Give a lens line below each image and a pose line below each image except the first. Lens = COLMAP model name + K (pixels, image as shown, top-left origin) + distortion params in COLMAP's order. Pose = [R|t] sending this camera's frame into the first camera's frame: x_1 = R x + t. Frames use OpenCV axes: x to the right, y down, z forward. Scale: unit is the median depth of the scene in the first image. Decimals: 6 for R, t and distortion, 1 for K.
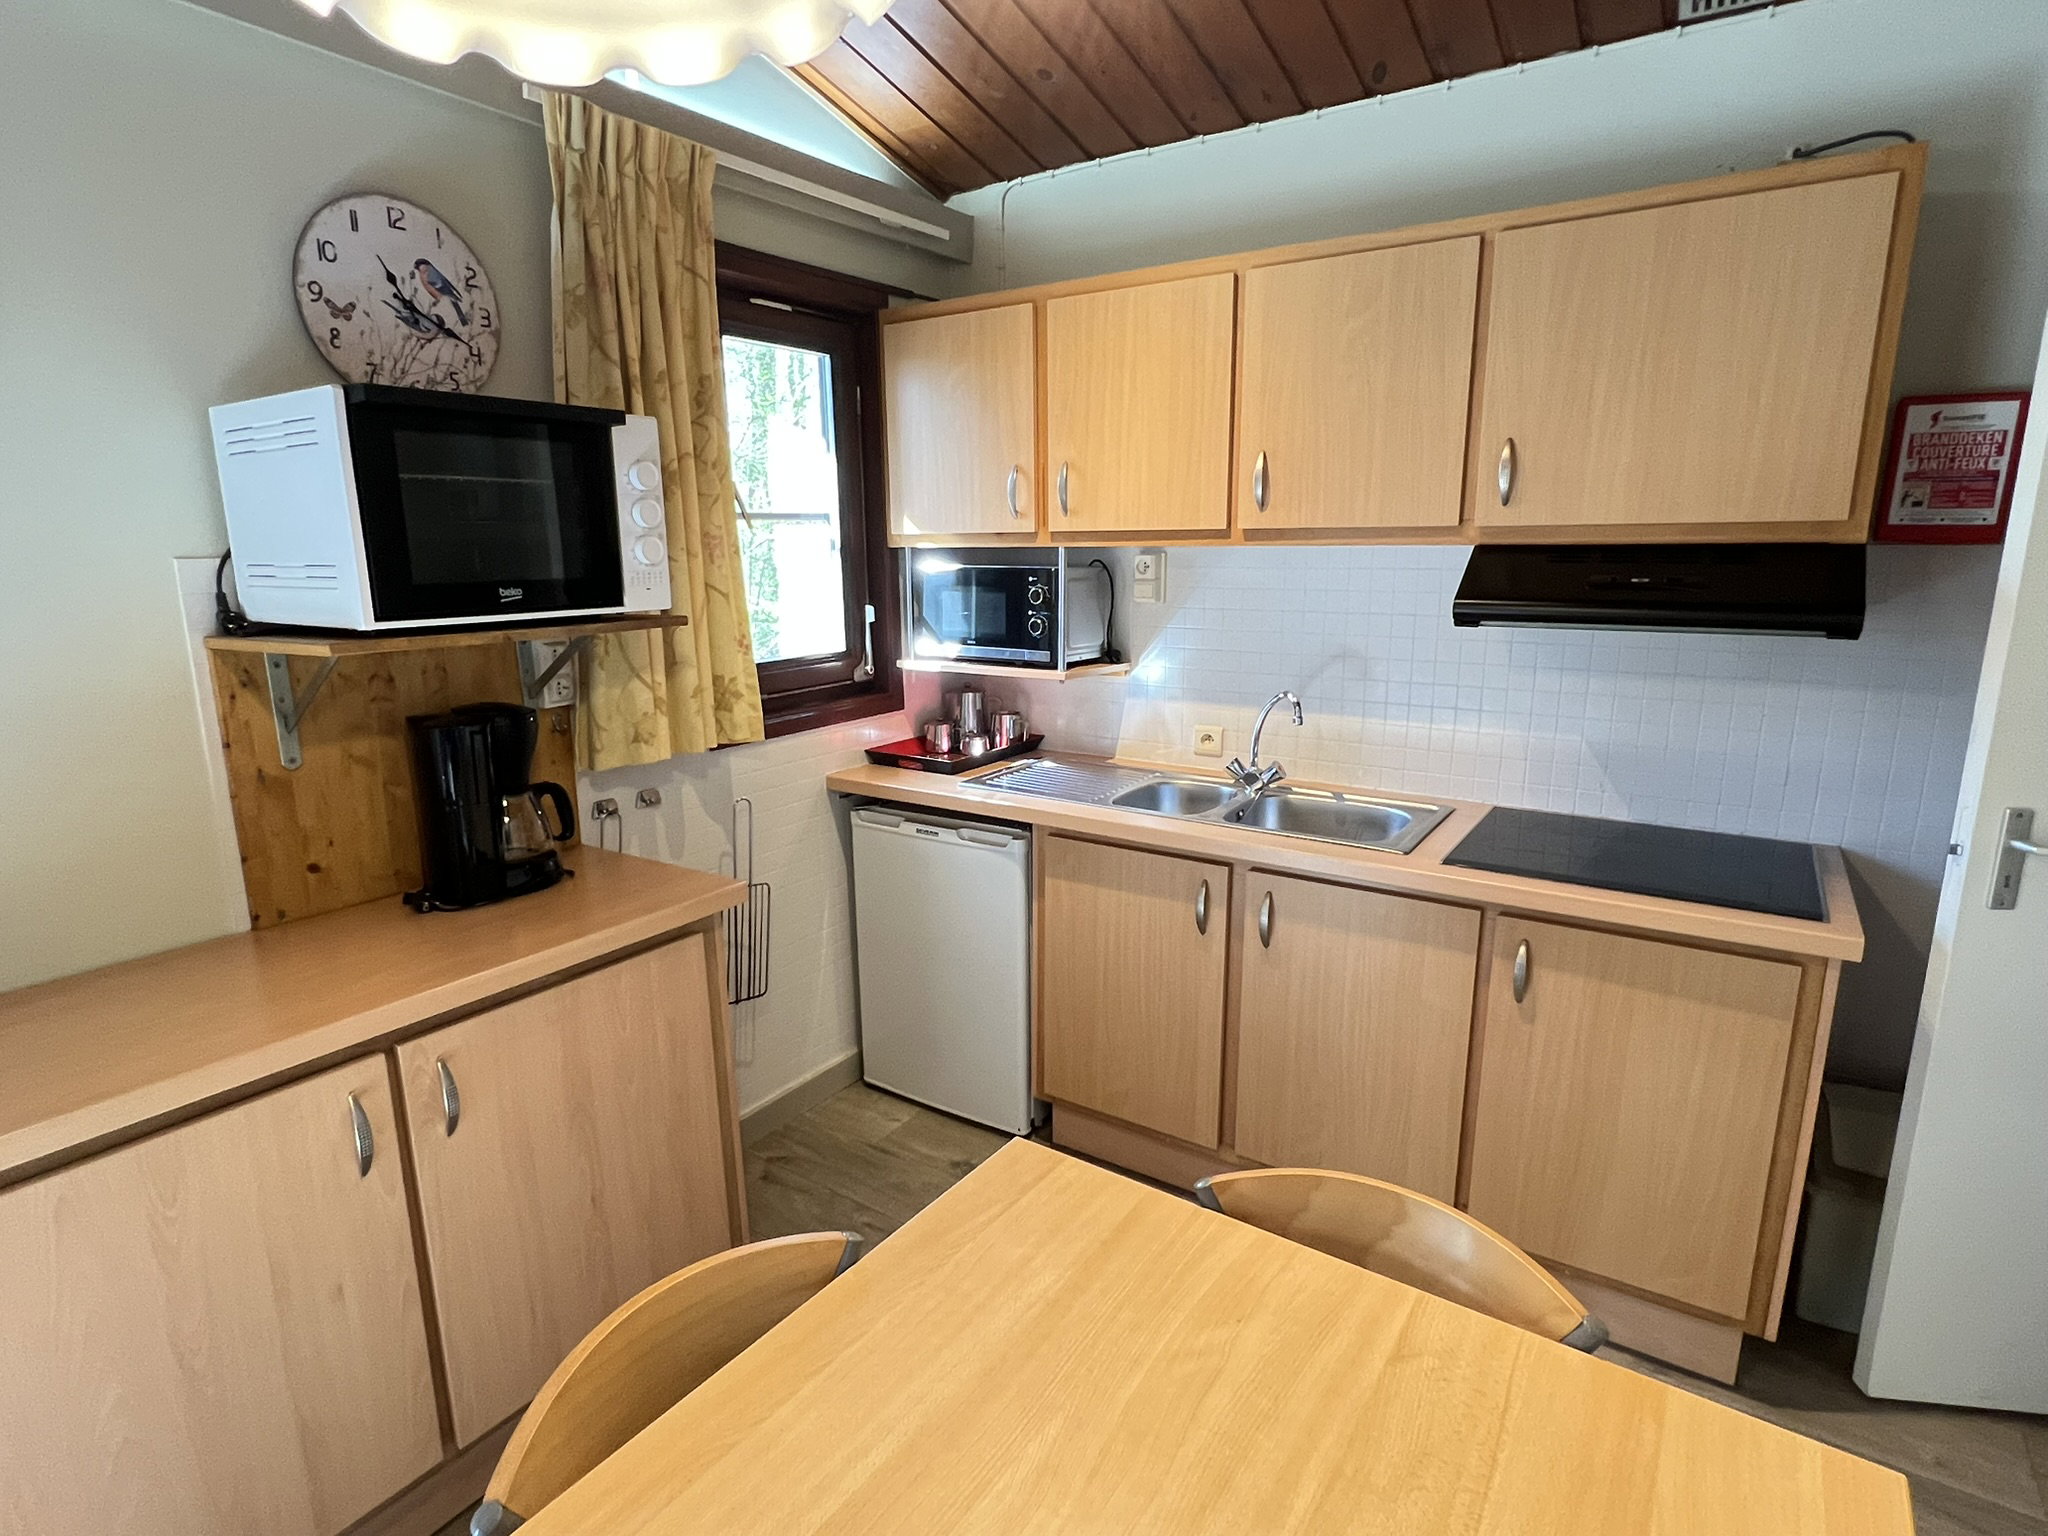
lens RADIAL K [[1077.2, 0, 1013.4], [0, 1077.2, 773.6], [0, 0, 1]] dist [-0.006575, 0.003377]
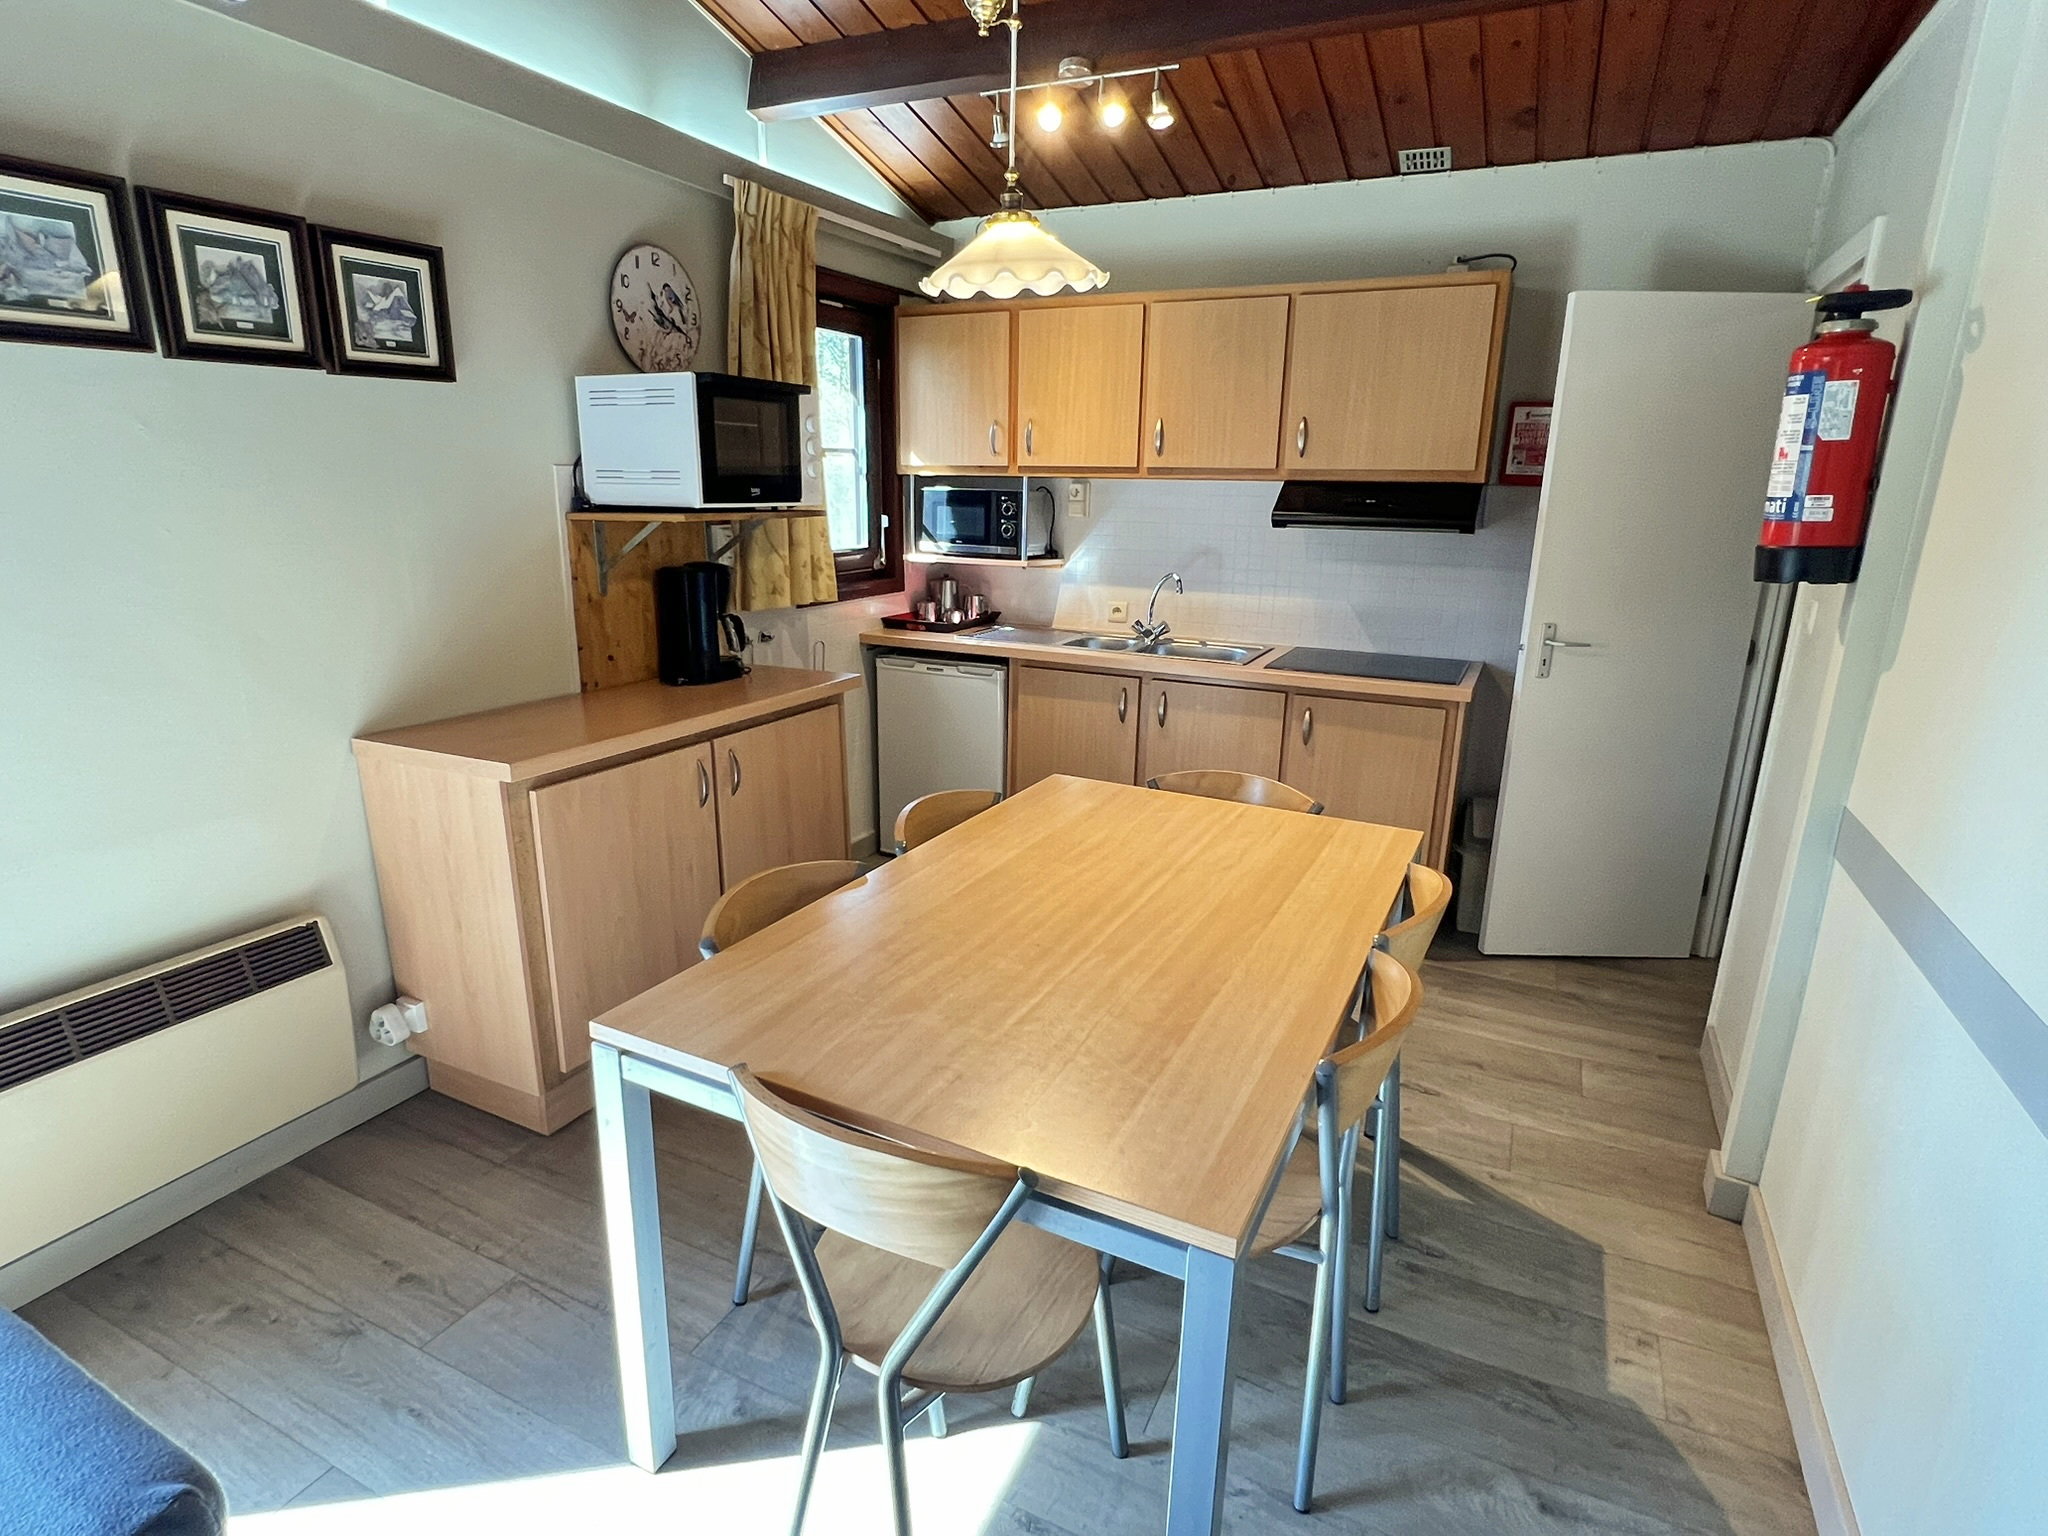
lens RADIAL K [[1077.2, 0, 1019.3], [0, 1077.2, 778.0], [0, 0, 1]] dist [-0.006575, 0.003377]
pose [[0.989756, -0.012773, 0.142195, -0.220312], [0.004889, 0.998438, 0.055663, 0.151681], [-0.142684, -0.054398, 0.988272, -0.609750]]
